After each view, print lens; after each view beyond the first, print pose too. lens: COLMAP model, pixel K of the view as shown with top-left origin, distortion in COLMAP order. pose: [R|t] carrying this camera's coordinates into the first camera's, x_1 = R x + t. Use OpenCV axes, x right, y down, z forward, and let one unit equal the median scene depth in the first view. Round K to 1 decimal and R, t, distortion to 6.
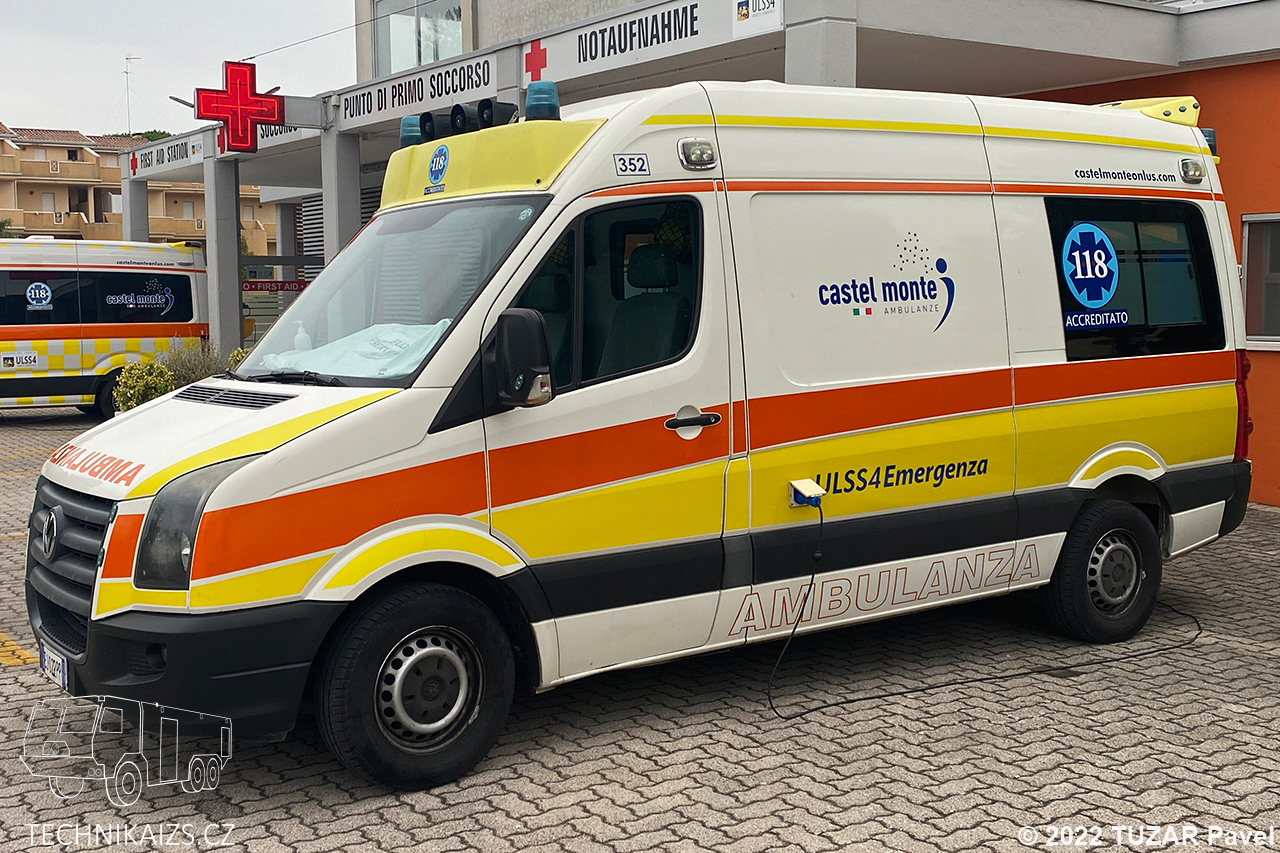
lens RADIAL K [[1235.8, 0, 436.3], [0, 1235.8, 350.1], [0, 0, 1]] dist [0.040897, -0.010787]
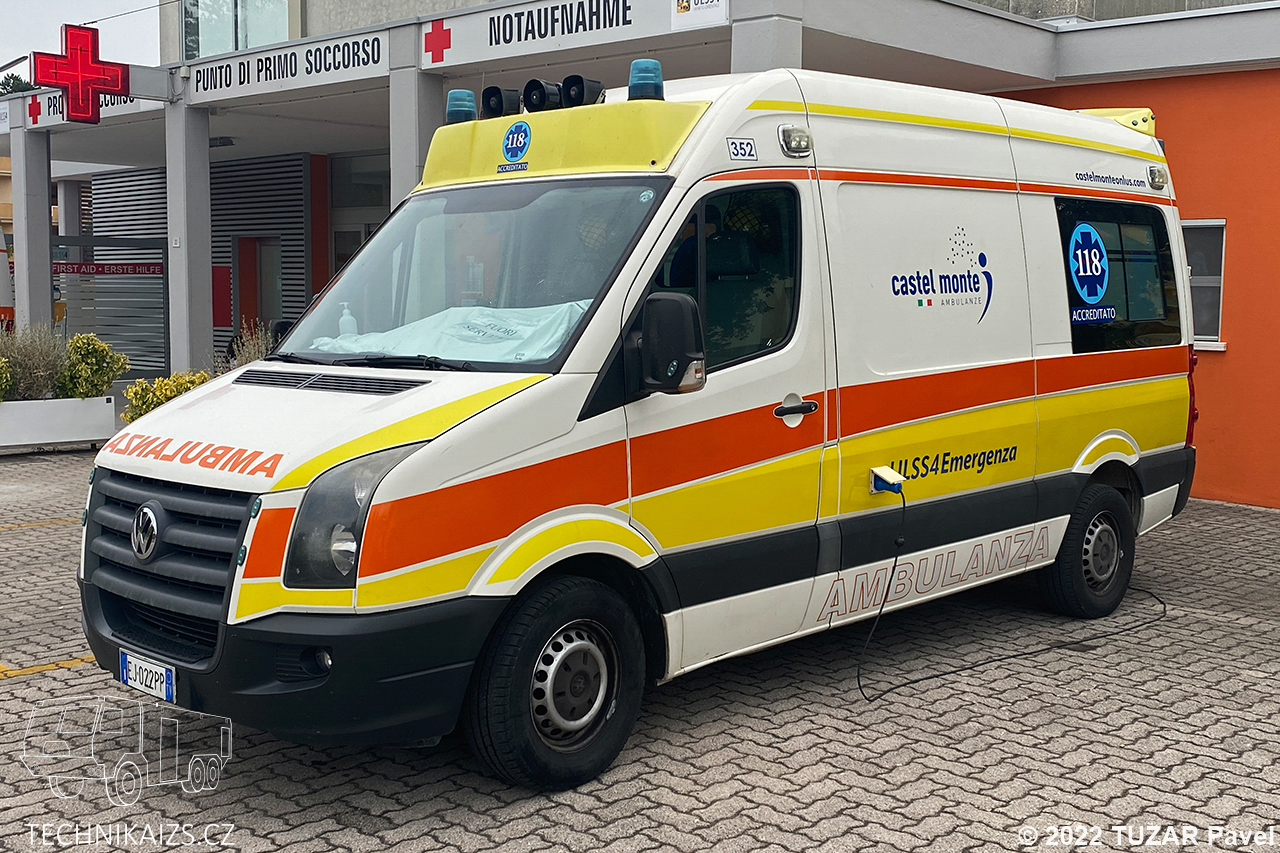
lens RADIAL K [[1262.2, 0, 392.9], [0, 1262.2, 369.4], [0, 0, 1]] dist [0.053854, -0.015896]
pose [[0.979747, 0.008108, 0.200073, -0.310807], [-0.012286, 0.999731, 0.019654, 0.008994], [-0.199860, -0.021714, 0.979584, 0.059765]]
